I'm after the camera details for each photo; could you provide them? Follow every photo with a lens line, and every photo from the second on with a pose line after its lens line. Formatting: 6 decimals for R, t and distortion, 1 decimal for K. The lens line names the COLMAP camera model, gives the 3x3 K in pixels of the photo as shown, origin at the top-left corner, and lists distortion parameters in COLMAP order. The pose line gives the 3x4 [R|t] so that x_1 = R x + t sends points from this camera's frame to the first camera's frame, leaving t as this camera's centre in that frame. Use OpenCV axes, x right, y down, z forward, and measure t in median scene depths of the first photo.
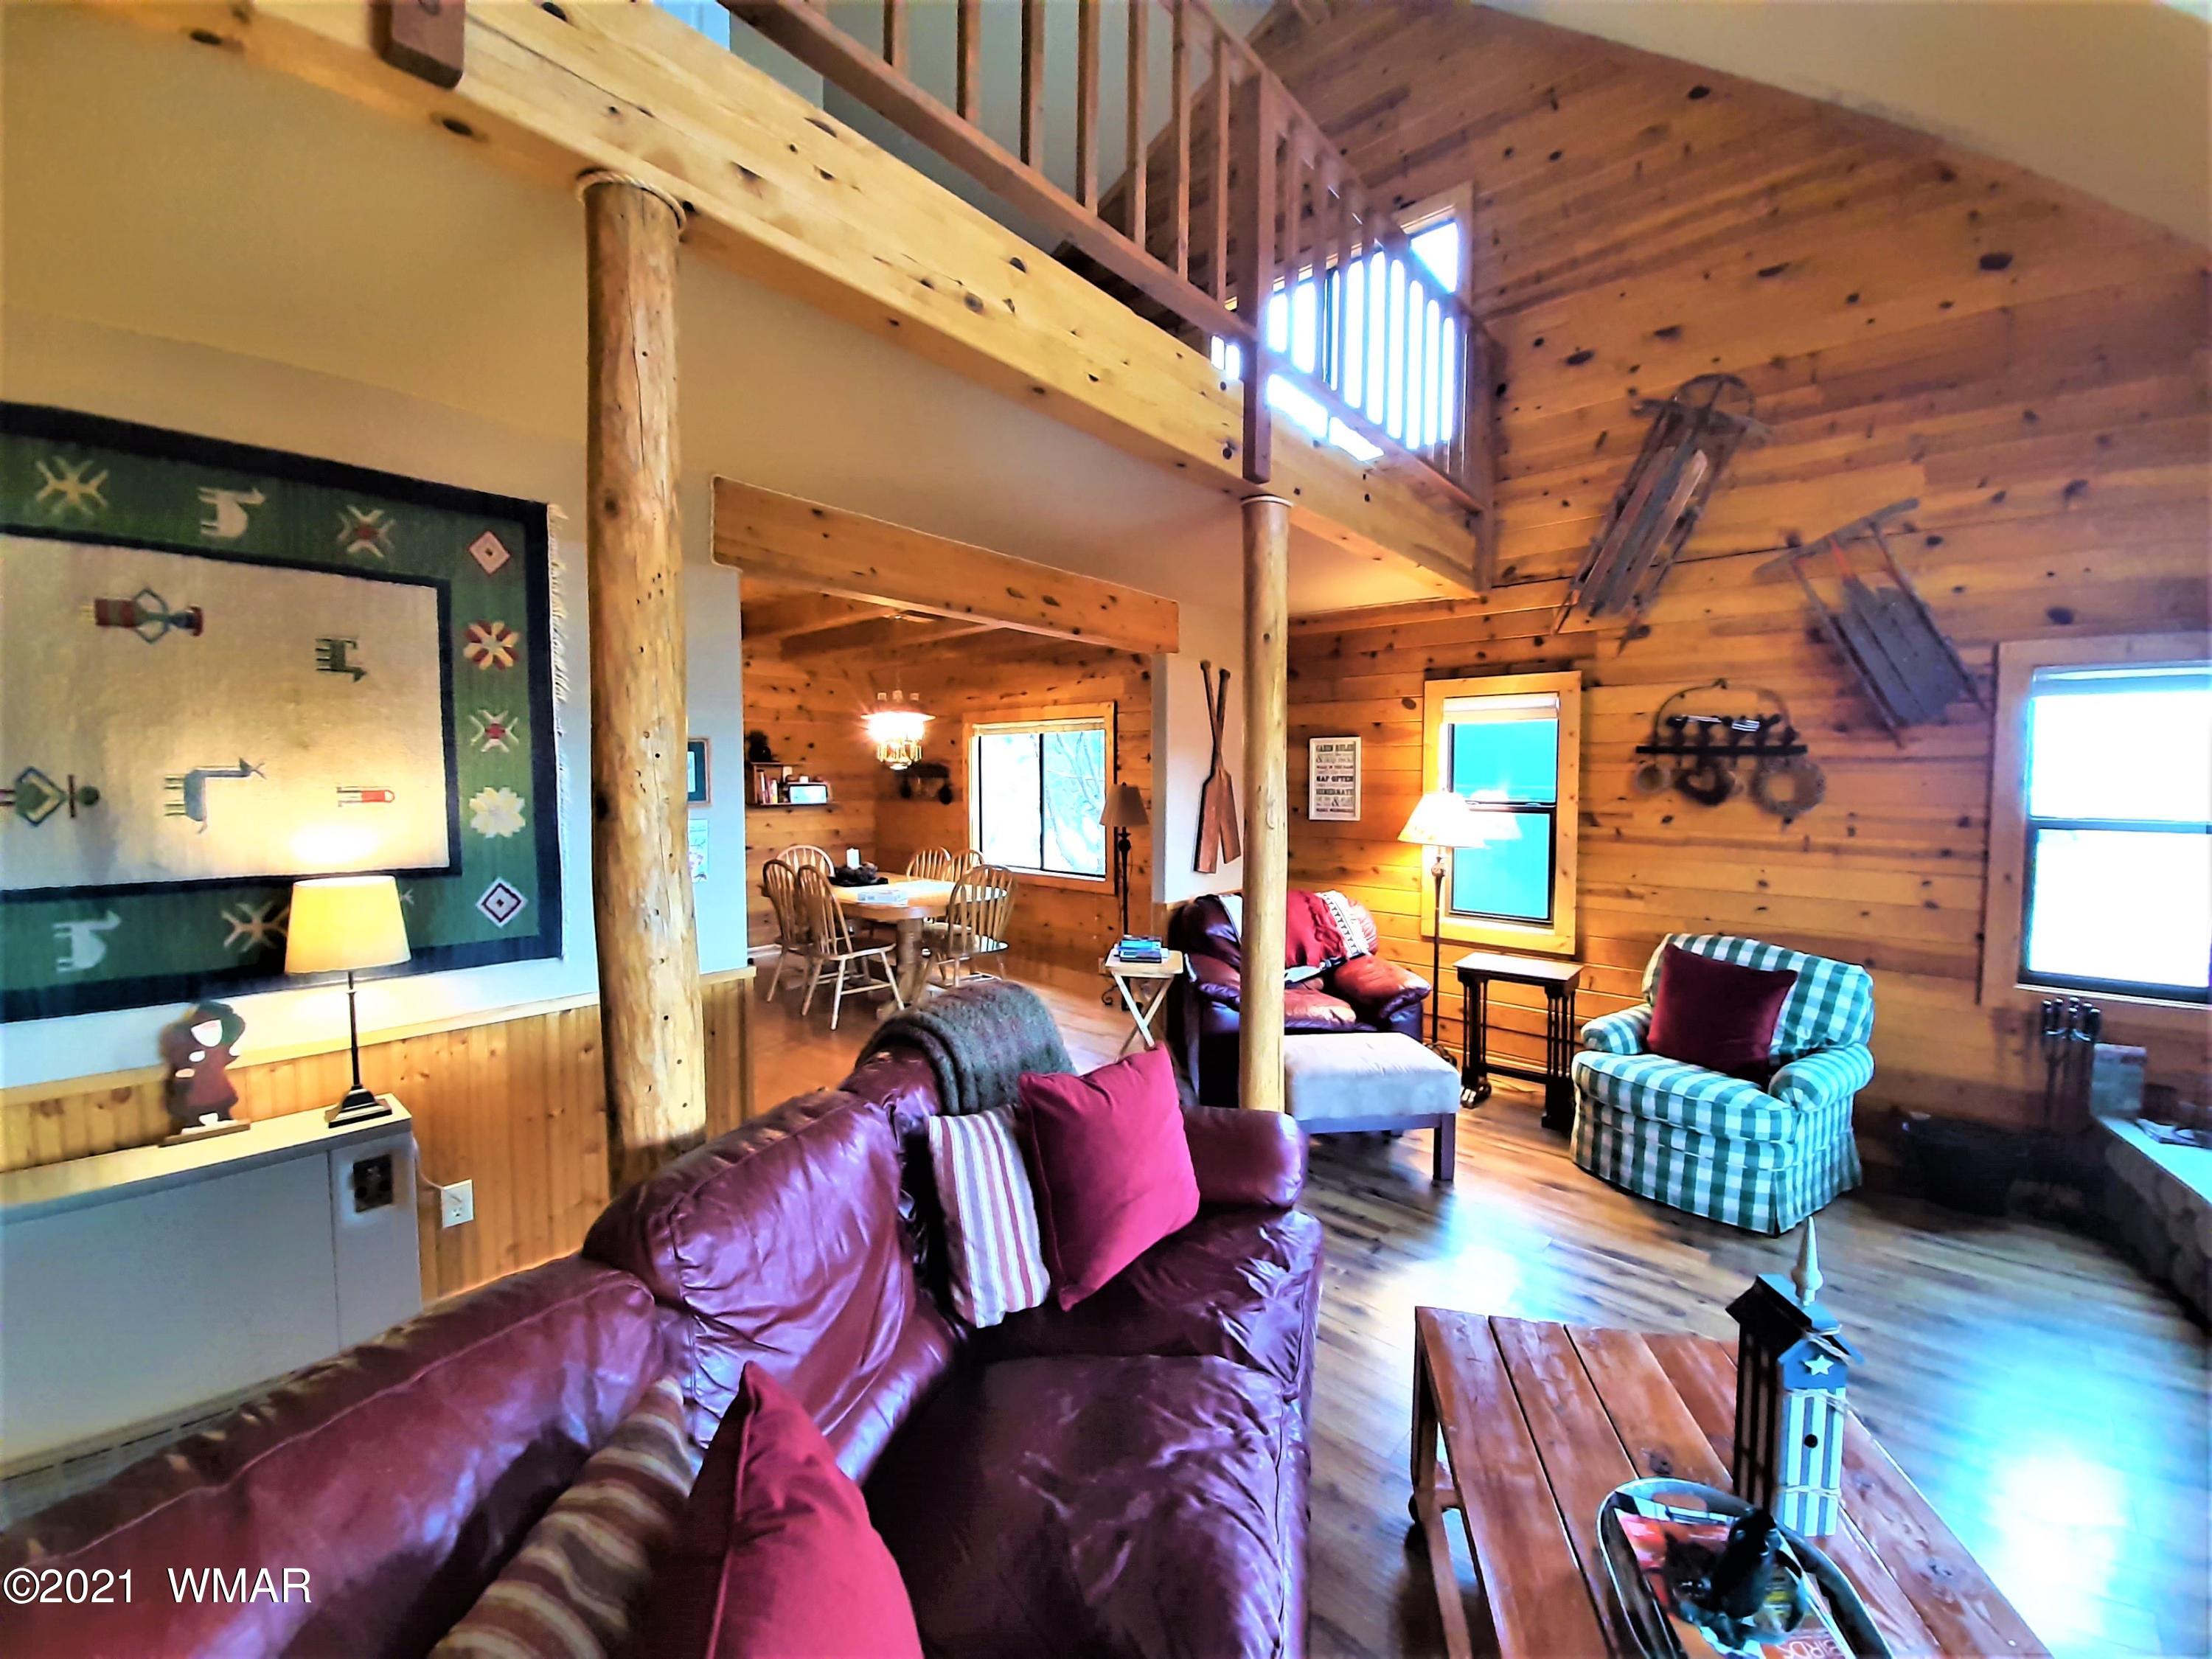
lens RADIAL K [[865.0, 0, 1119.7], [0, 865.0, 819.8], [0, 0, 1]] dist [0.006194, -0.012193]
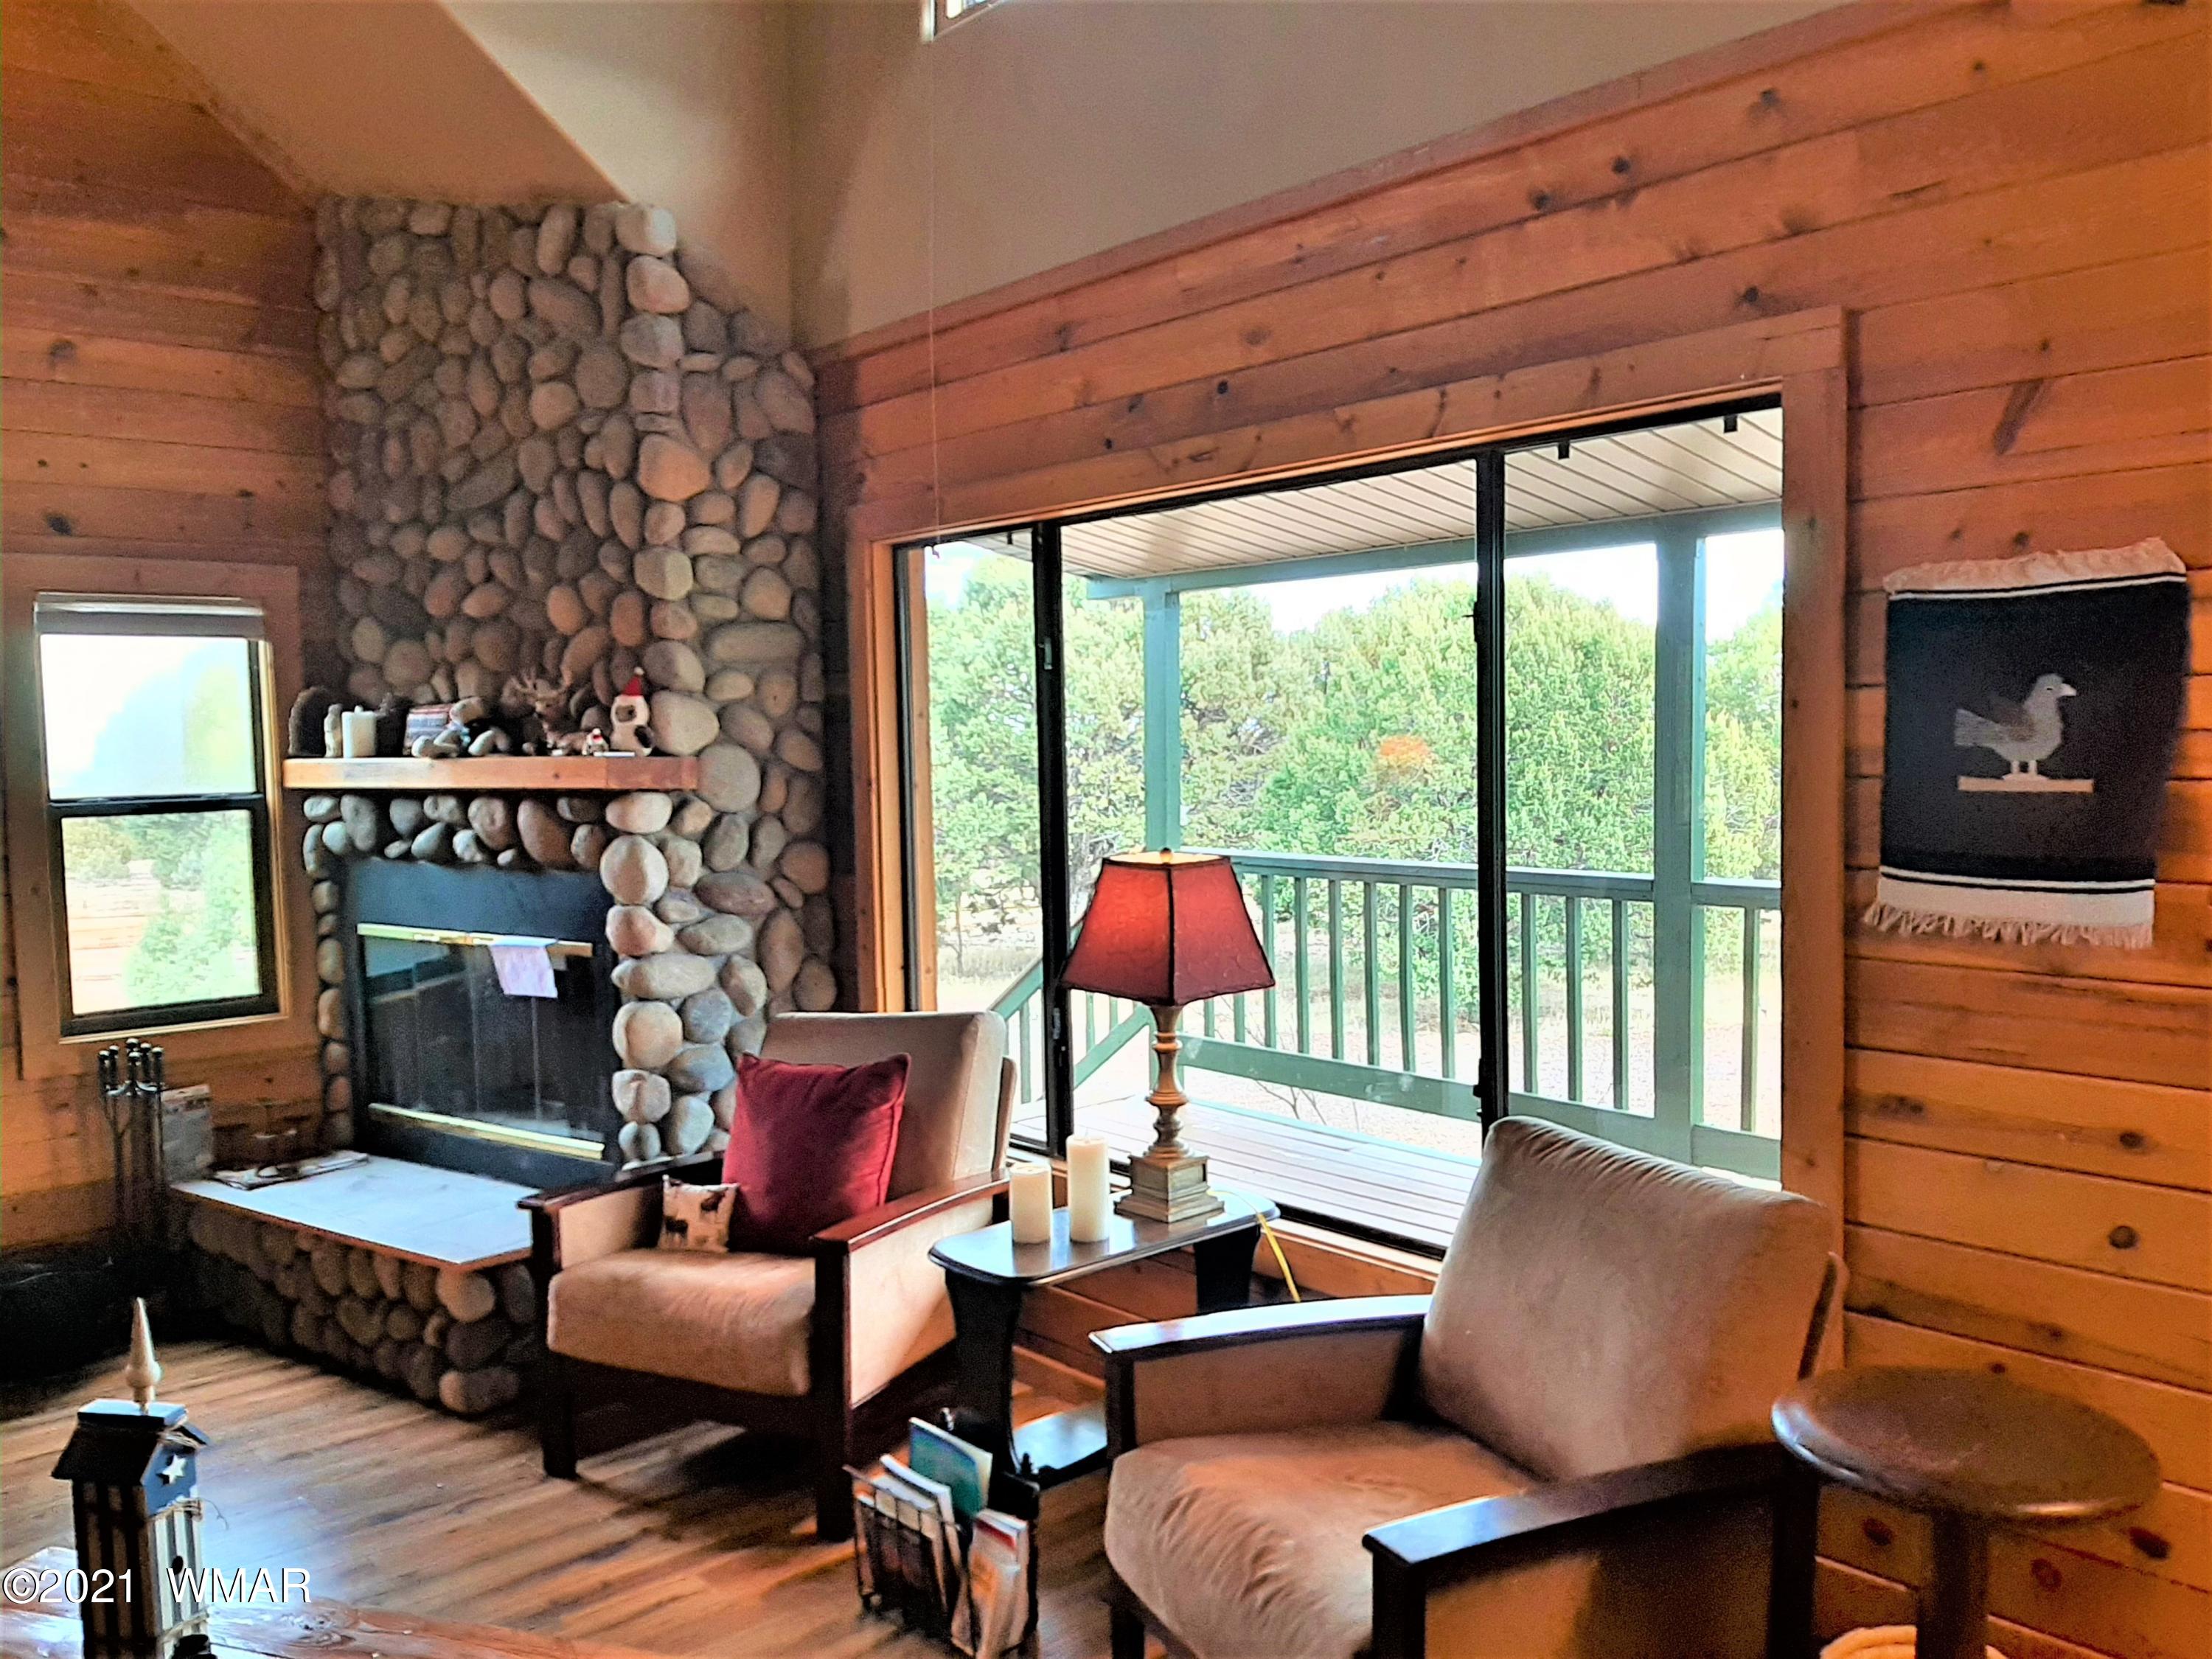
lens RADIAL K [[1718.0, 0, 1106.0], [0, 1718.0, 829.5], [0, 0, 1]] dist [0.091660, -0.156468]
pose [[0.125417, -0.067554, 0.989802, -0.238210], [0.074620, 0.995495, 0.058487, 0.000046], [-0.989294, 0.066523, 0.129893, -0.046755]]
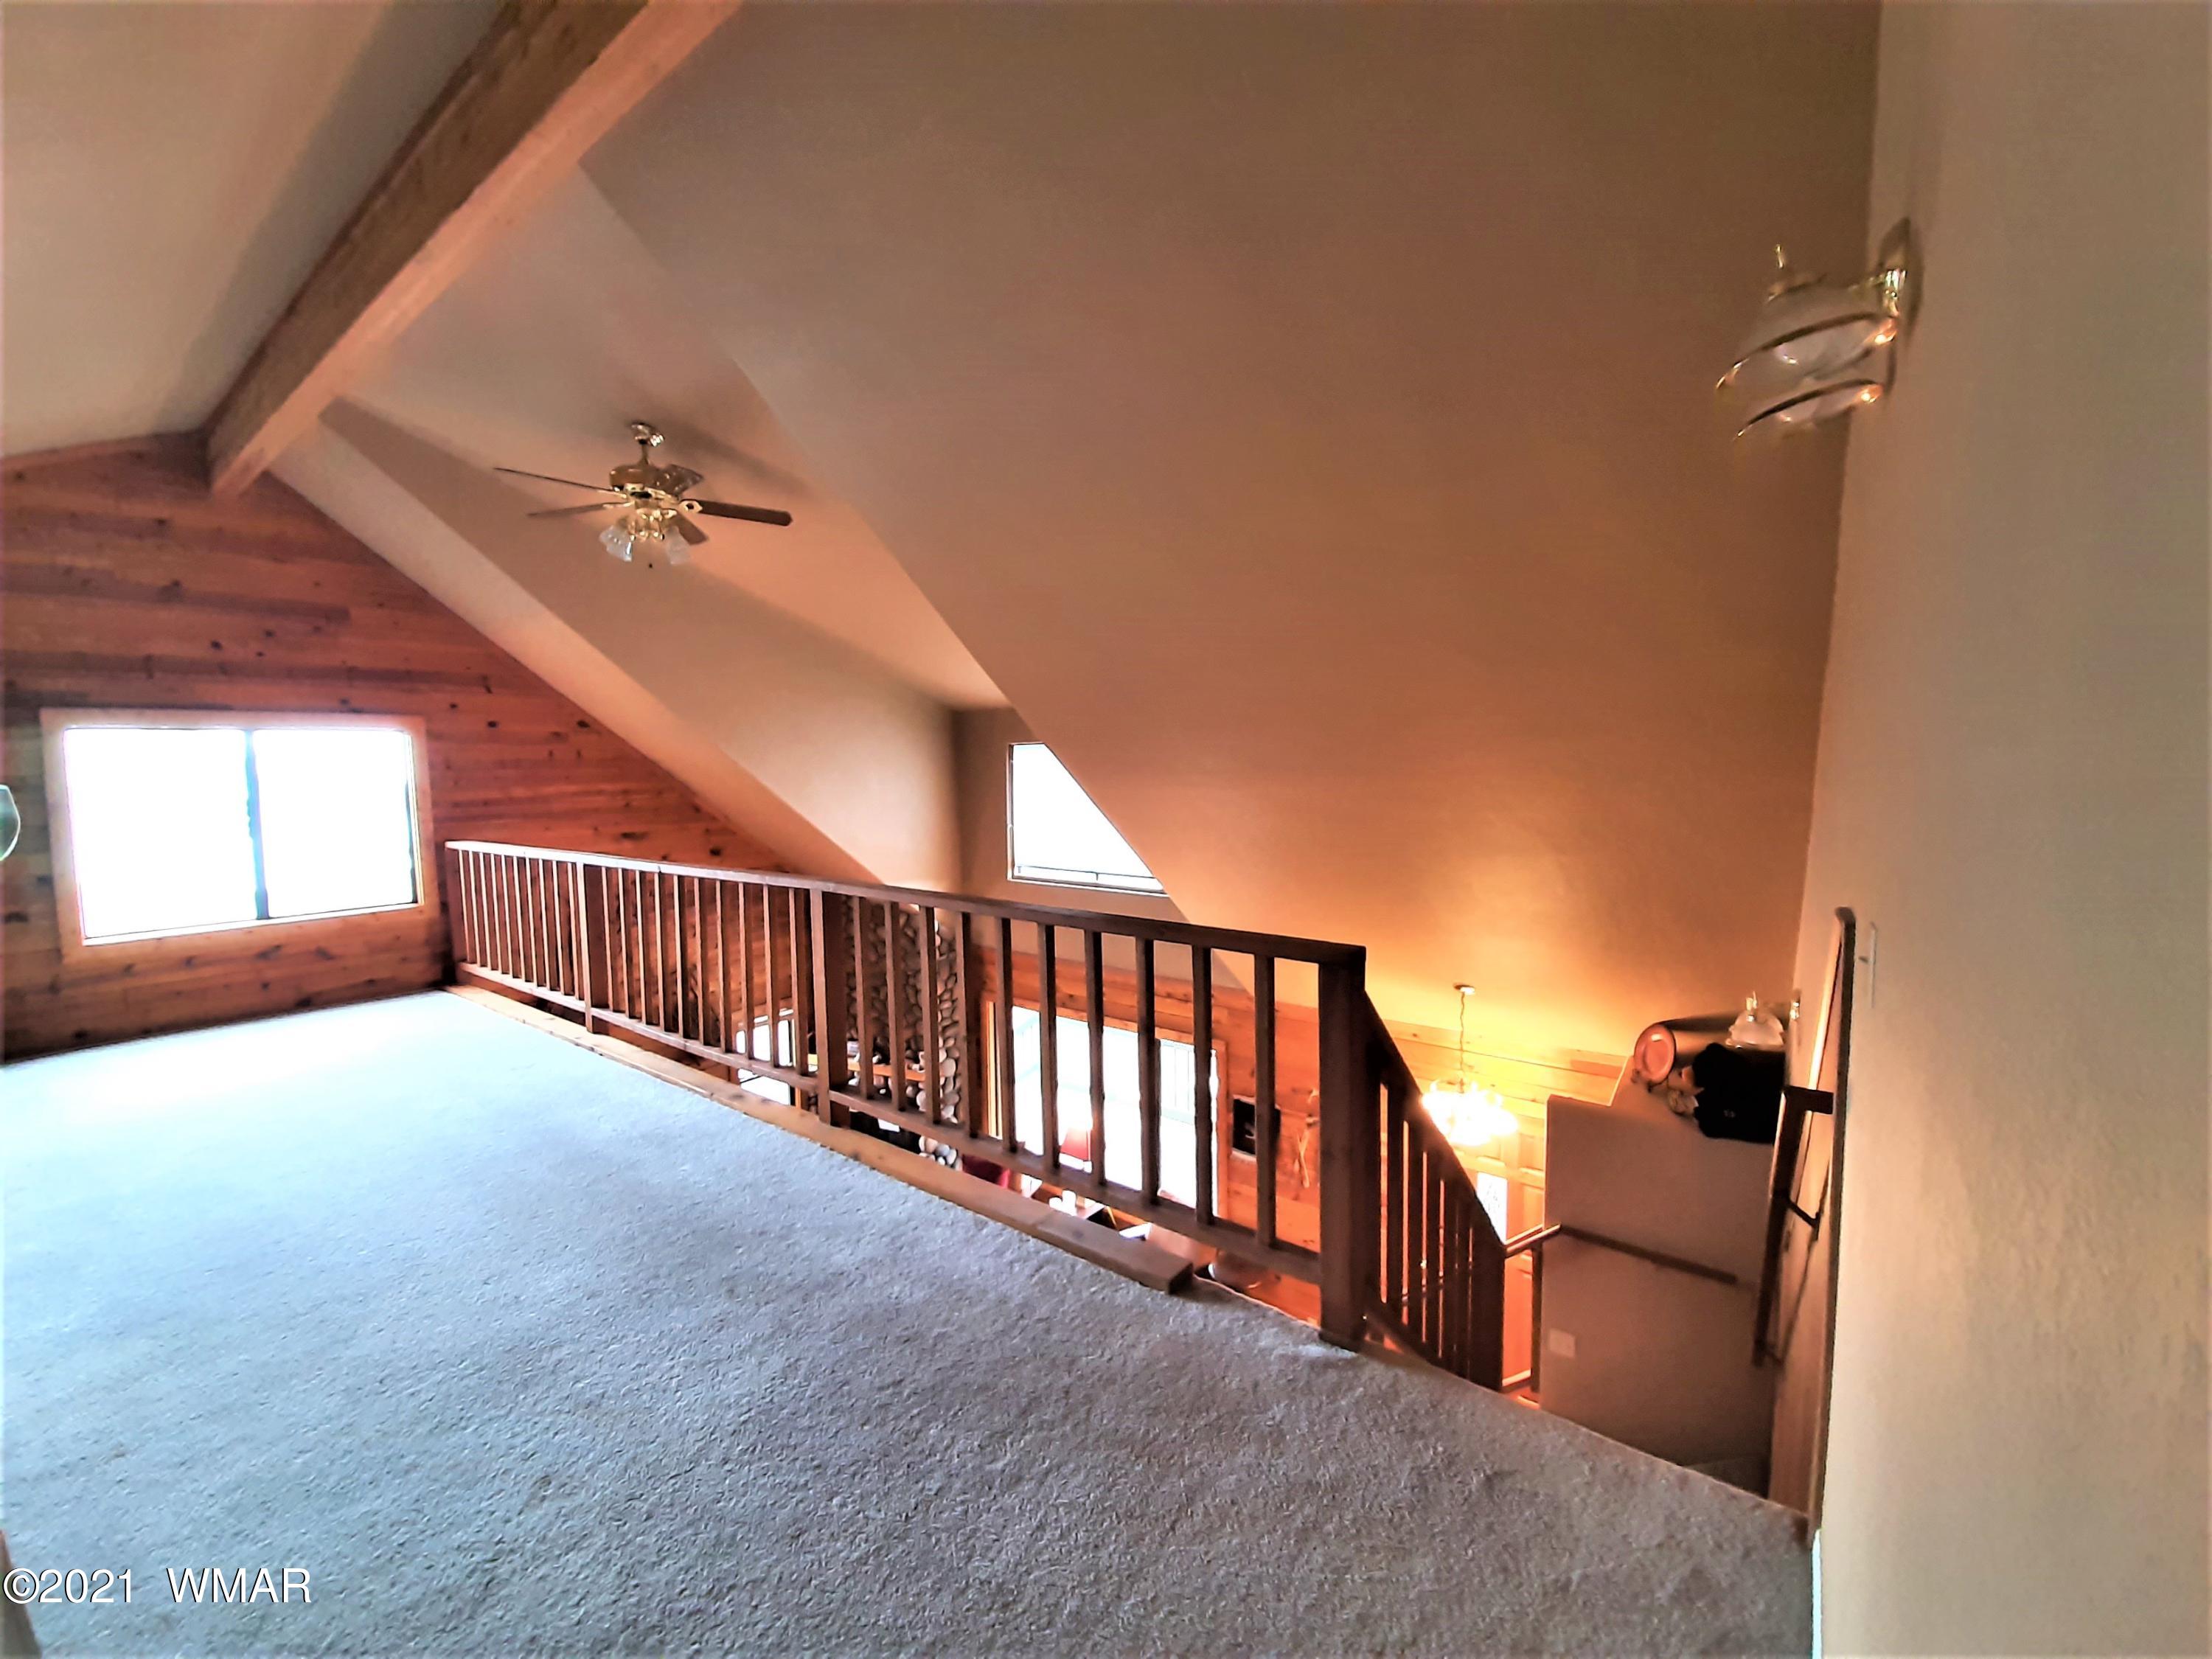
lens RADIAL K [[885.0, 0, 1106.0], [0, 885.0, 829.5], [0, 0, 1]] dist [0.000293, -0.000058]
pose [[-0.062621, -0.084190, 0.994480, -1.328397], [0.061365, 0.994226, 0.088032, -0.799562], [-0.996149, 0.066539, -0.057093, 0.067690]]
